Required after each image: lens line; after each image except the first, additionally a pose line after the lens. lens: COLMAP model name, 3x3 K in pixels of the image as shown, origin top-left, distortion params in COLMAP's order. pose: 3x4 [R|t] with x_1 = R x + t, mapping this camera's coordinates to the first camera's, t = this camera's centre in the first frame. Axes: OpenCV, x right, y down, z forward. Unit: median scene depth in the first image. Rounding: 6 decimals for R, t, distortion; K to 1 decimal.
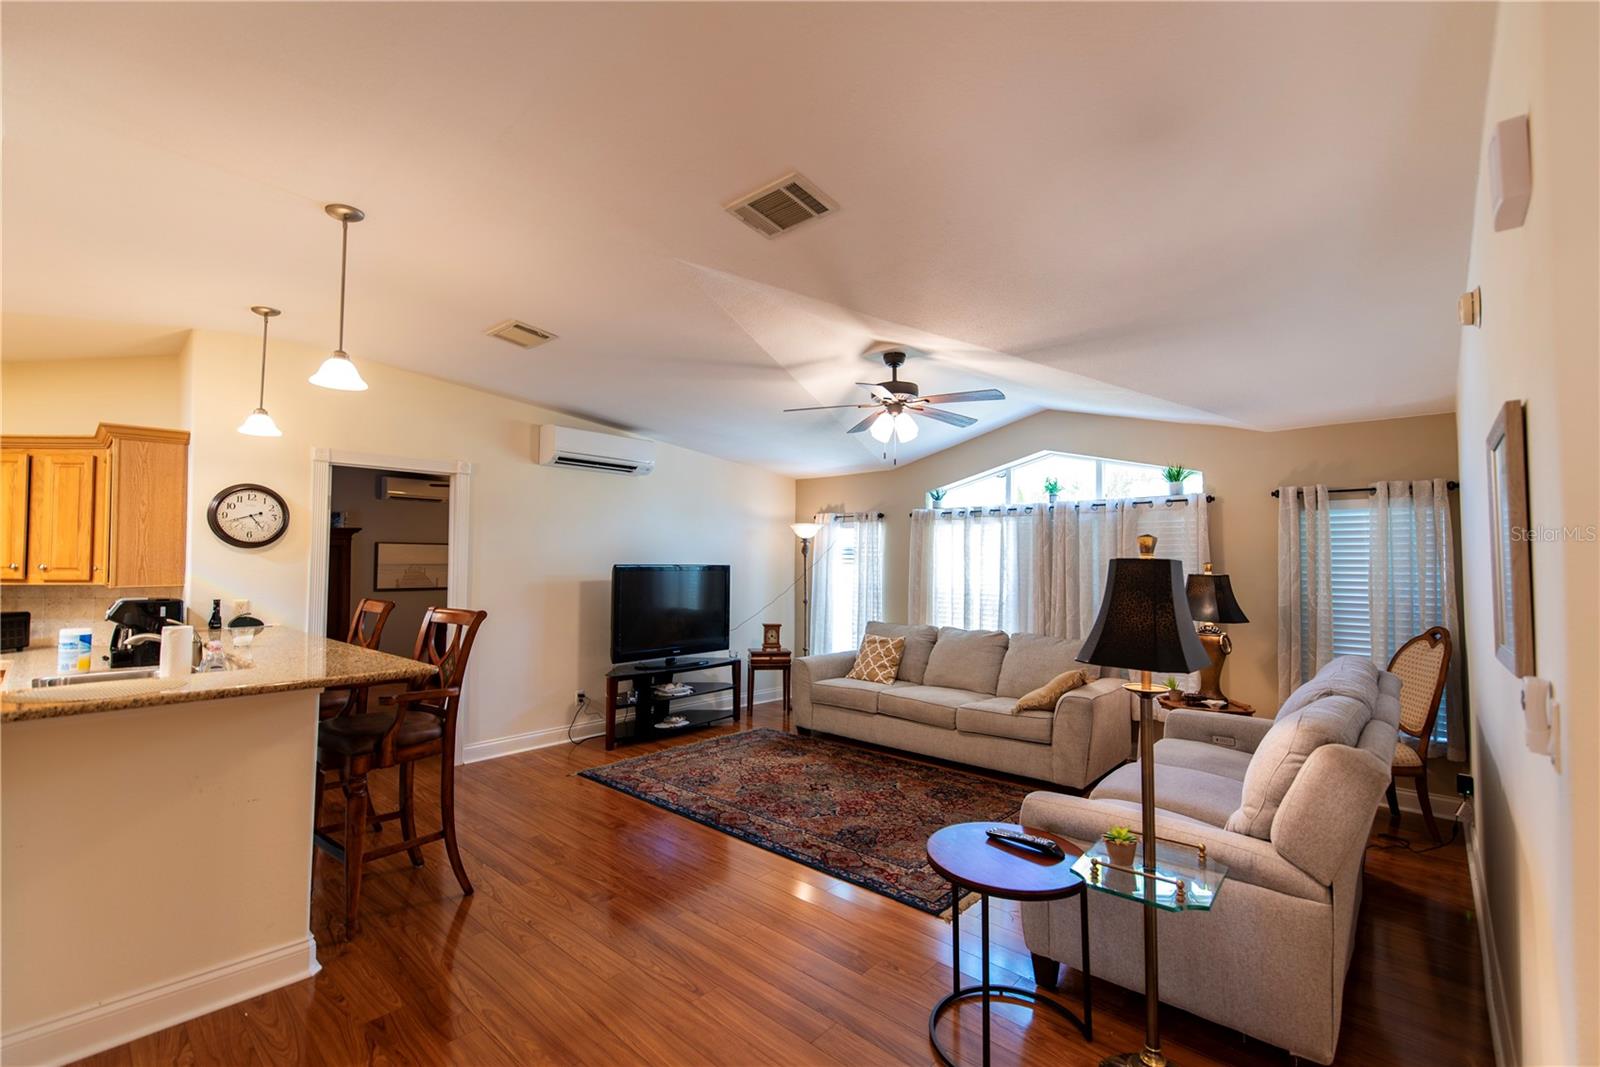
lens RADIAL K [[689.5, 0, 801.4], [0, 689.5, 531.4], [0, 0, 1]] dist [-0.000275, -0.001757]
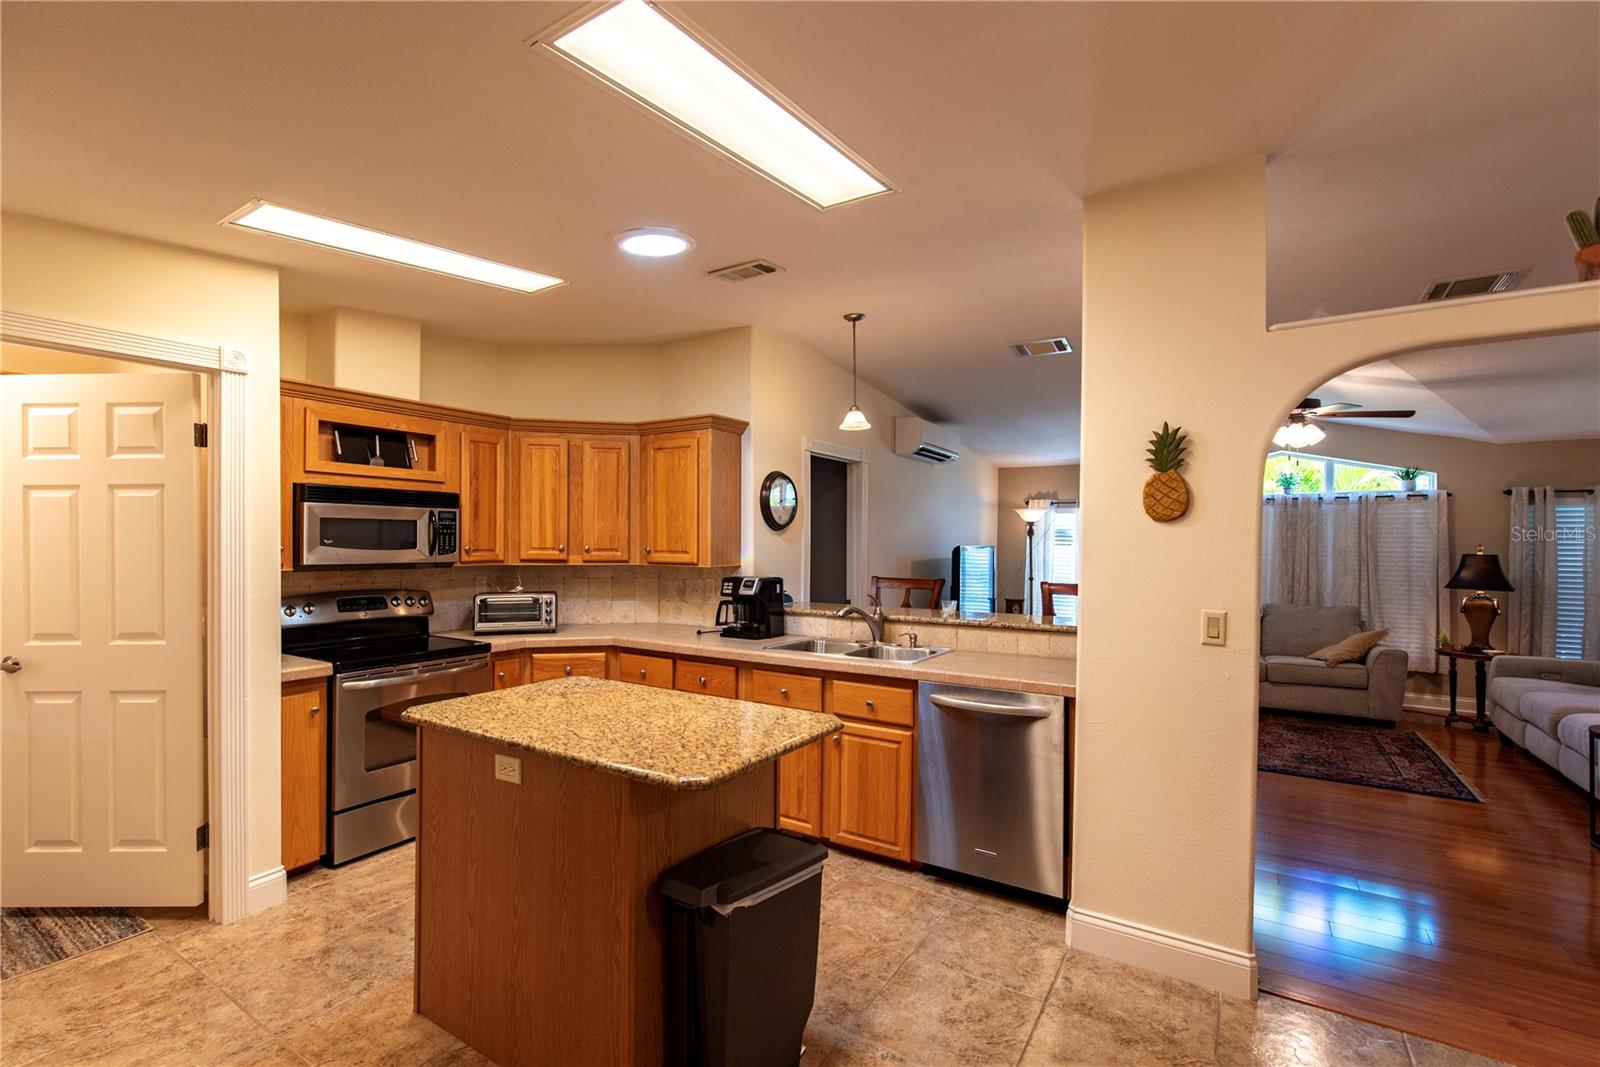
lens RADIAL K [[689.5, 0, 802.1], [0, 689.5, 537.2], [0, 0, 1]] dist [-0.000275, -0.001757]
pose [[0.987462, 0.003376, 0.157818, -0.815555], [-0.009390, 0.999257, 0.037378, -0.005835], [-0.157575, -0.038392, 0.986760, -0.071487]]
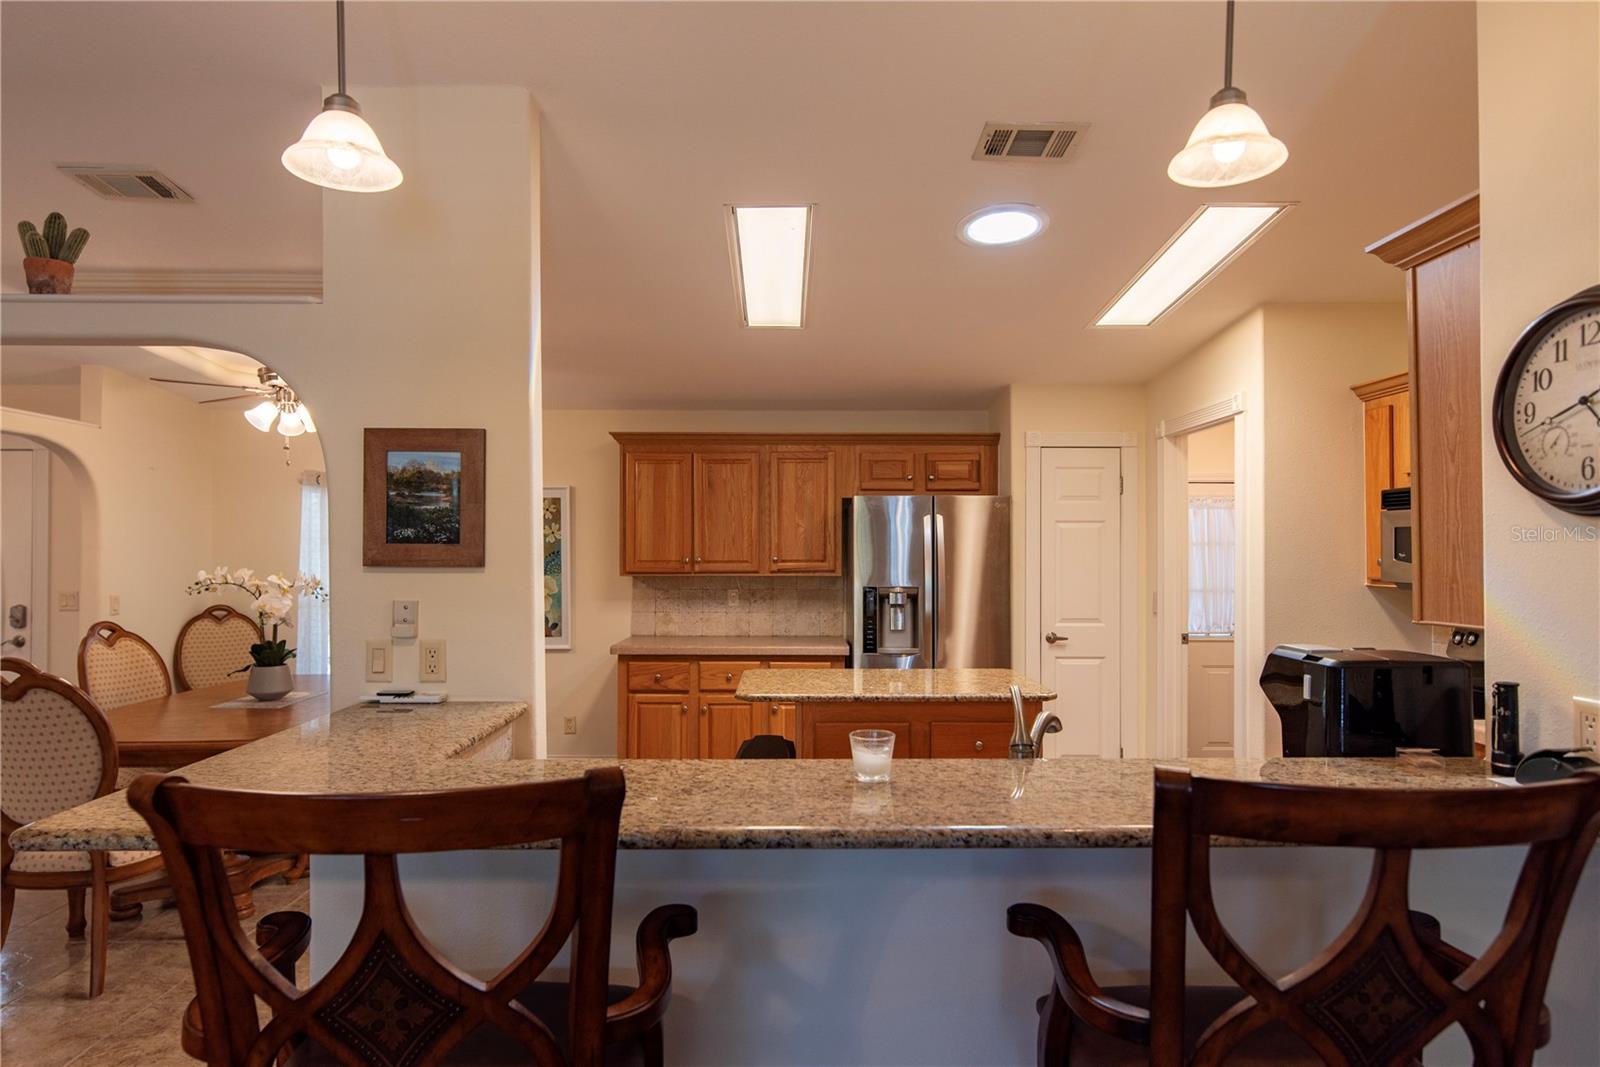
lens RADIAL K [[903.1, 0, 786.1], [0, 903.1, 540.3], [0, 0, 1]] dist [0.004008, -0.003098]
pose [[-0.751047, -0.007908, -0.660202, -0.273618], [0.027385, 0.998695, -0.043117, 0.035268], [0.659681, -0.050463, -0.749850, 0.919588]]
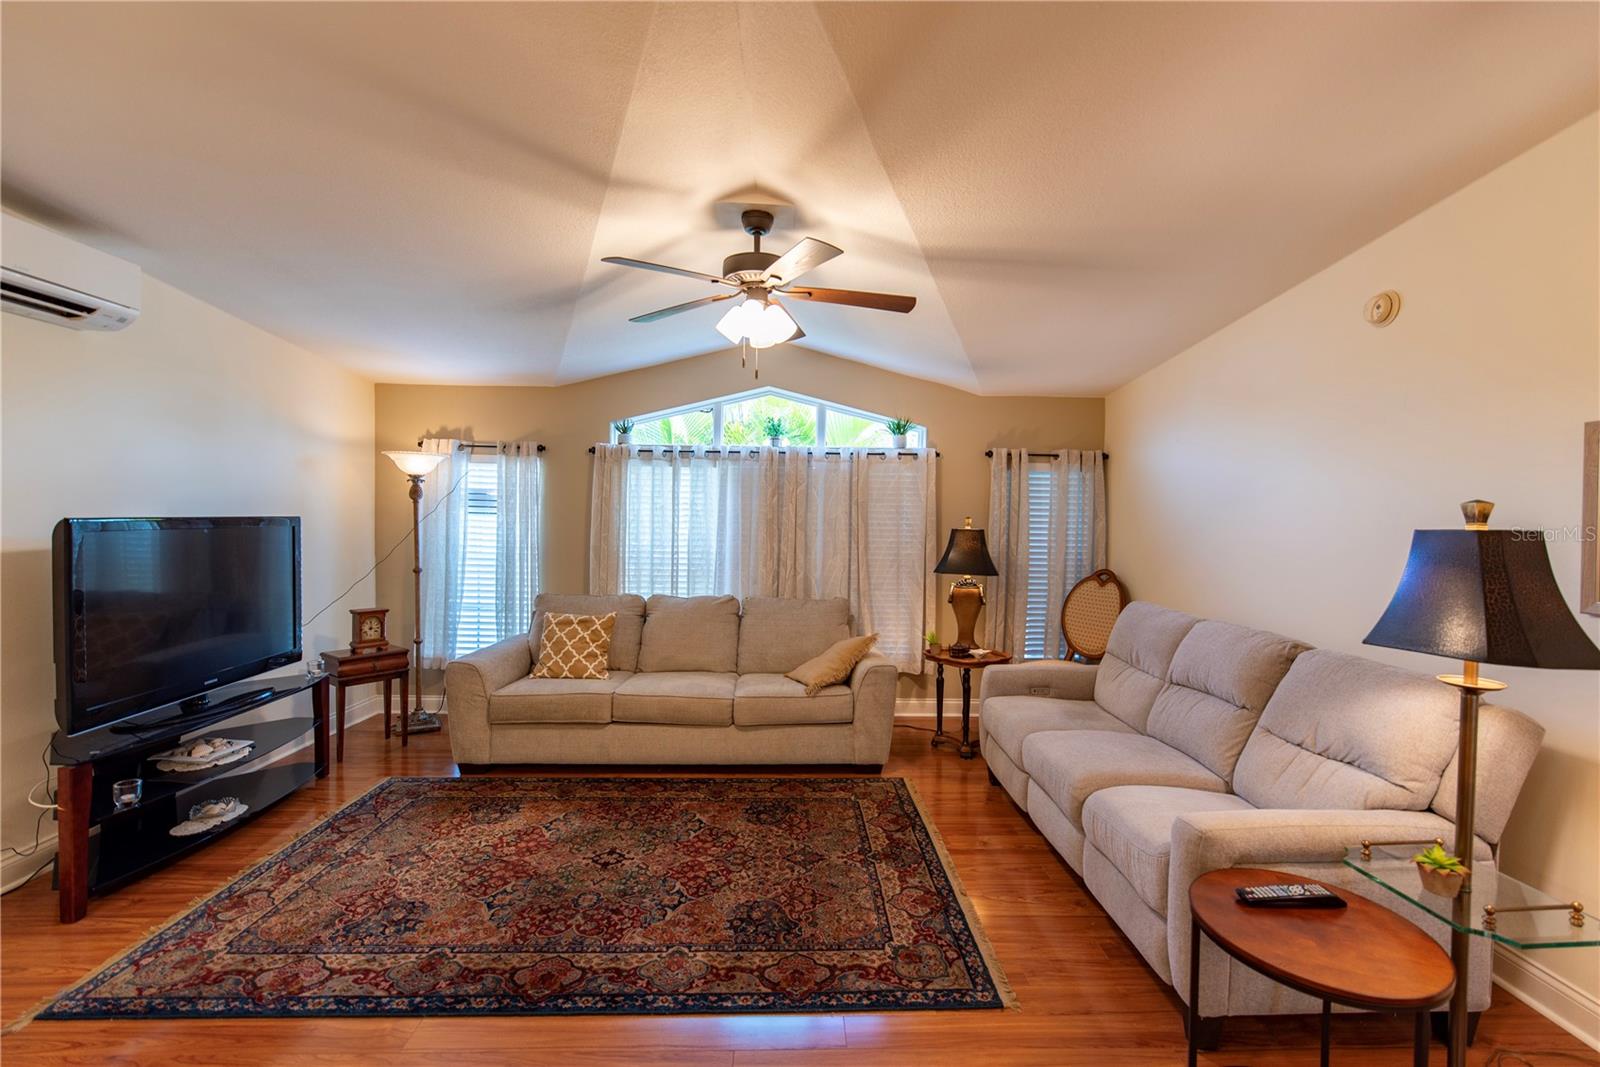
lens RADIAL K [[689.5, 0, 811.9], [0, 689.5, 531.2], [0, 0, 1]] dist [-0.000275, -0.001757]
pose [[0.720496, -0.015199, 0.693293, -0.269695], [-0.040062, 0.997178, 0.063495, 0.009281], [-0.692301, -0.073523, 0.717854, 0.393822]]
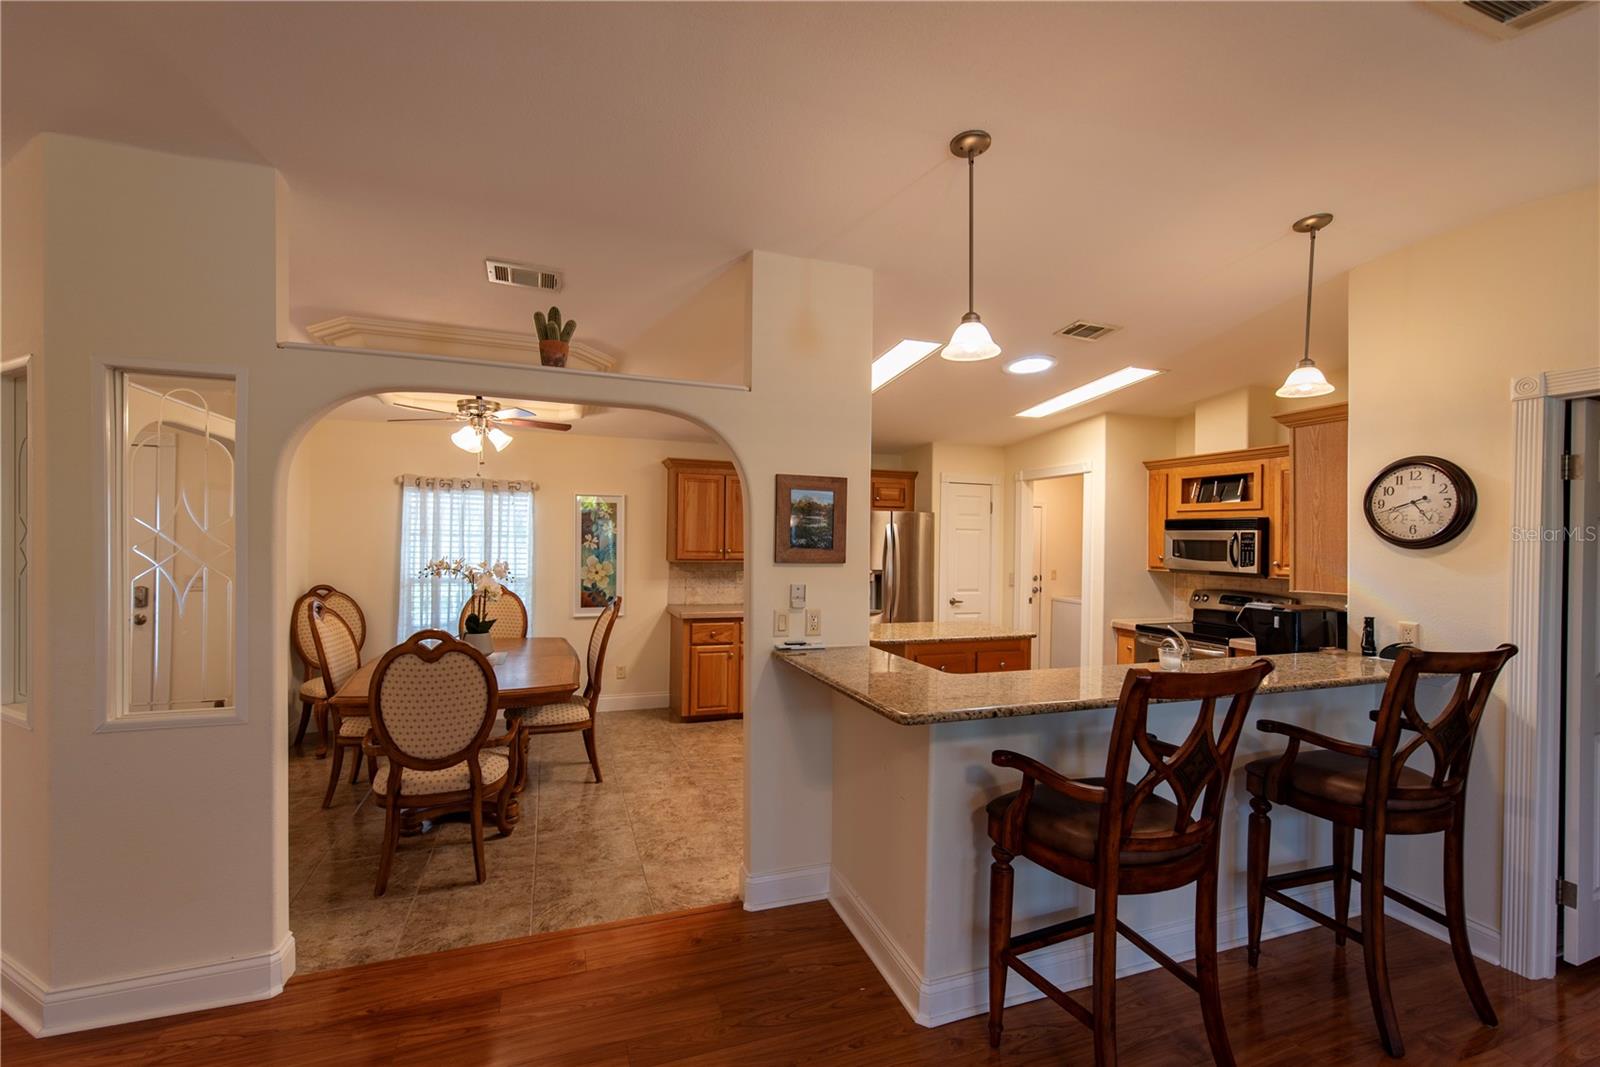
lens RADIAL K [[689.5, 0, 793.6], [0, 689.5, 534.3], [0, 0, 1]] dist [-0.000275, -0.001757]
pose [[-0.484989, -0.012789, -0.874427, 0.094612], [0.021024, 0.999434, -0.026278, 0.012554], [0.874268, -0.031128, -0.484445, 0.686080]]
